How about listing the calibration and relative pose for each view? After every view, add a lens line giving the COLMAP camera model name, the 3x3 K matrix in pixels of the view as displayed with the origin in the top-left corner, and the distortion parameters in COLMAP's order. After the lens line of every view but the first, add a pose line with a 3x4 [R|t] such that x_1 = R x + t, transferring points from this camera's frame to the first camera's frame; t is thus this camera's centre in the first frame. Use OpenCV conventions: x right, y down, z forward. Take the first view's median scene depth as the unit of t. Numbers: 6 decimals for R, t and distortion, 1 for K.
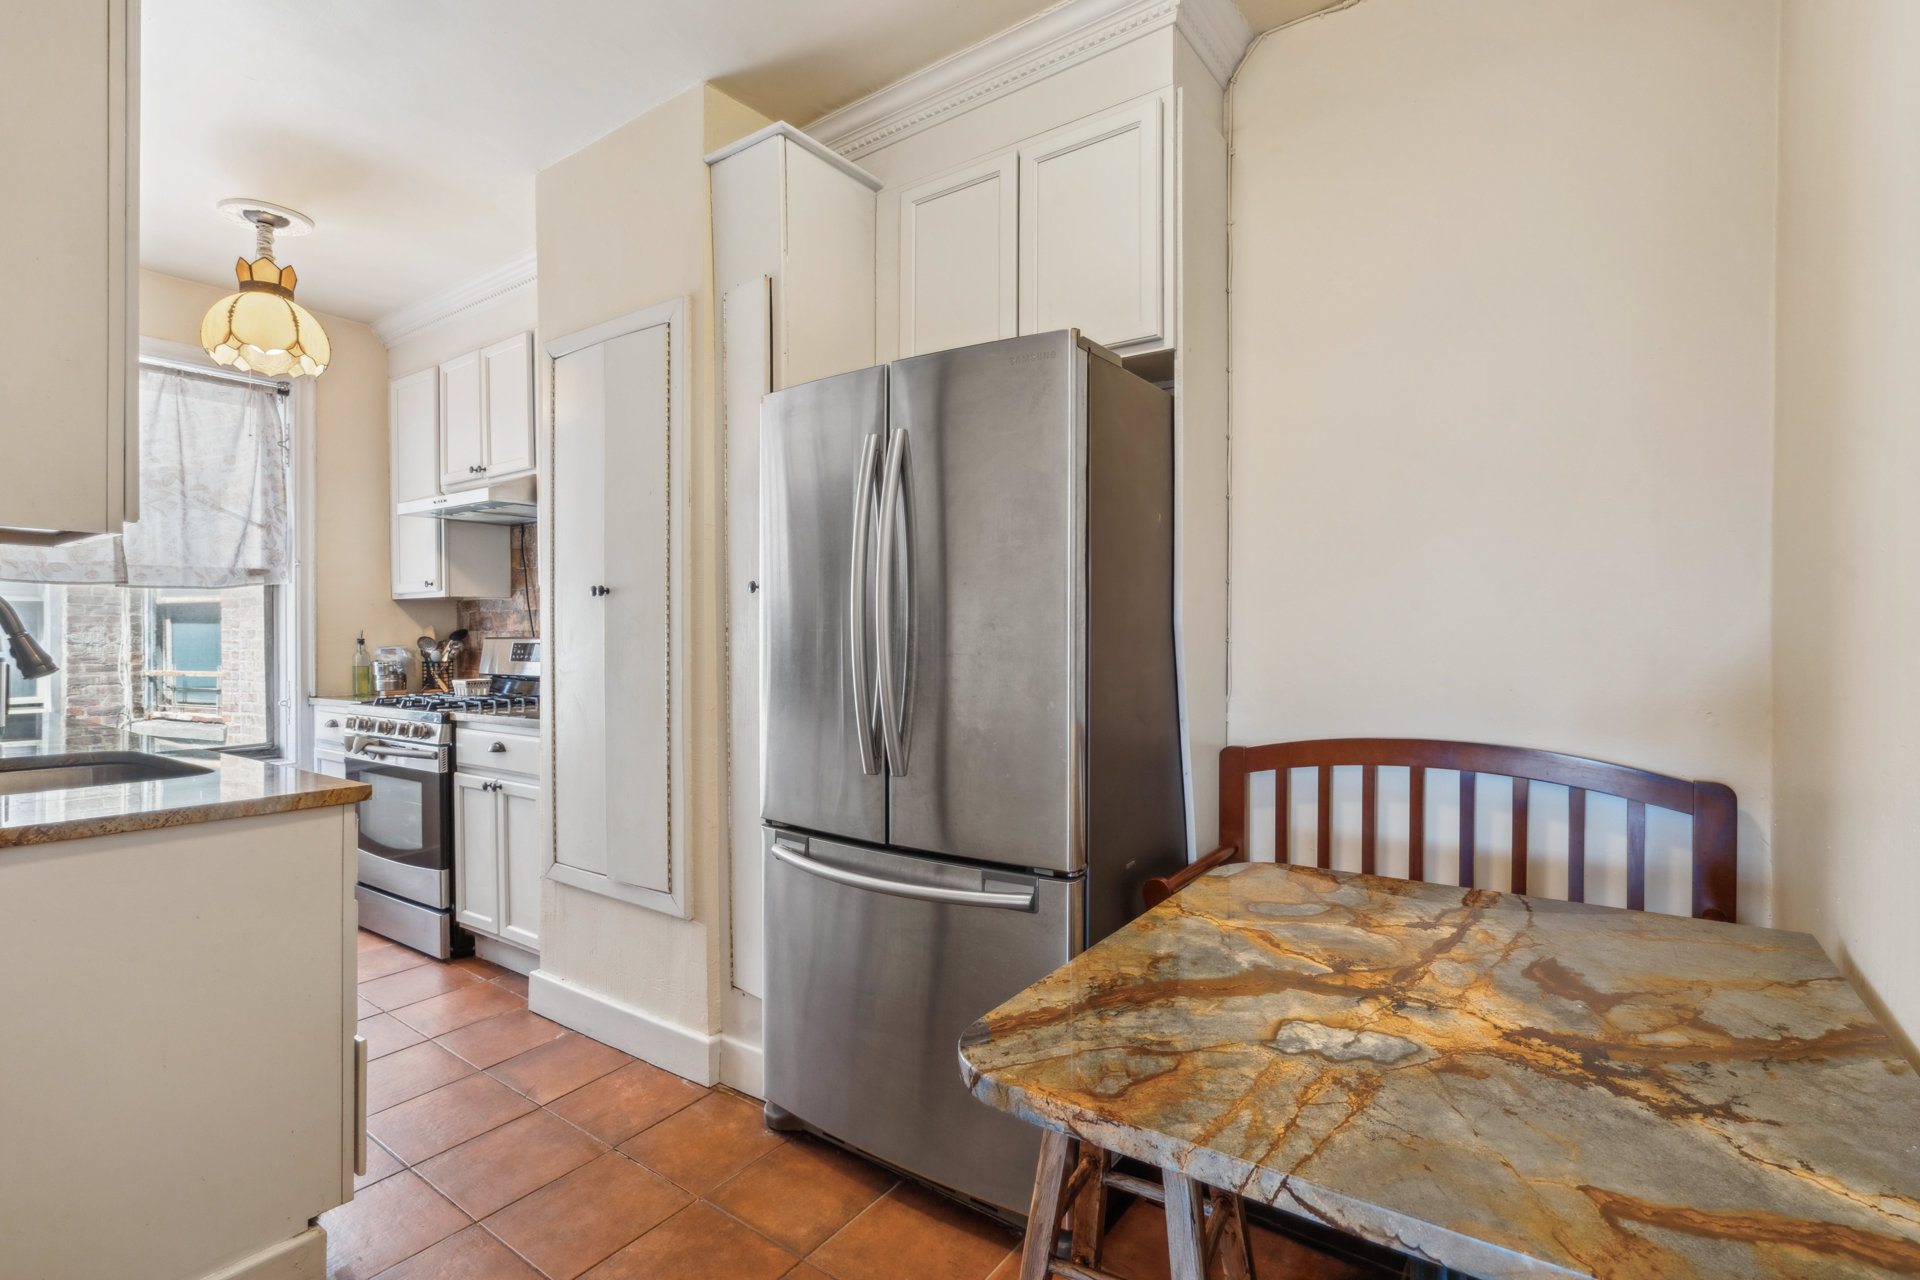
lens RADIAL K [[906.6, 0, 955.9], [0, 906.6, 637.1], [0, 0, 1]] dist [-0.012324, 0.003917]
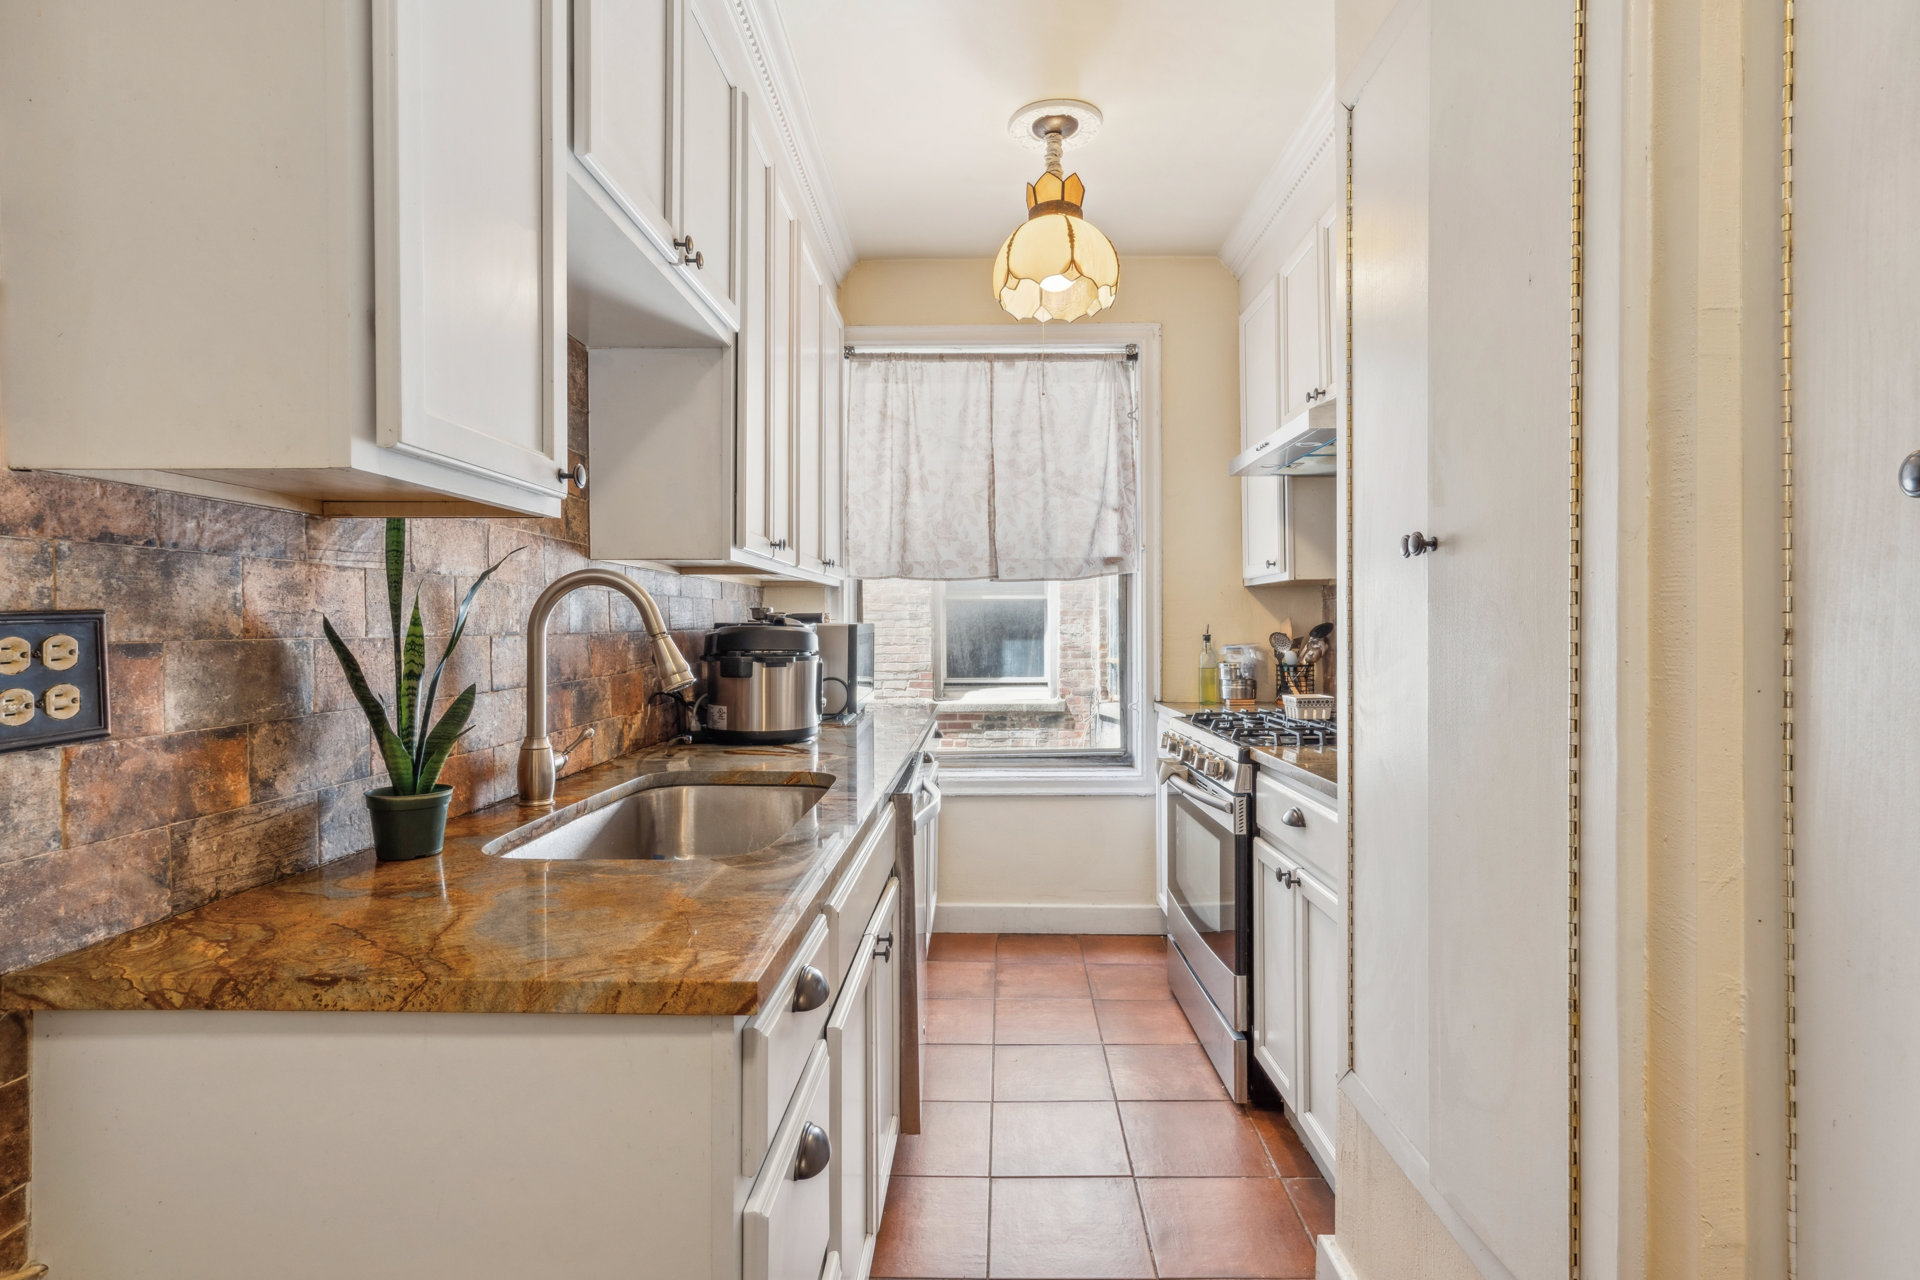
lens RADIAL K [[906.6, 0, 955.3], [0, 906.6, 624.4], [0, 0, 1]] dist [-0.012324, 0.003917]
pose [[0.547139, 0.004017, -0.837032, -0.098881], [-0.007564, 0.999971, -0.000146, -0.006442], [0.837007, 0.006411, 0.547154, 0.390320]]
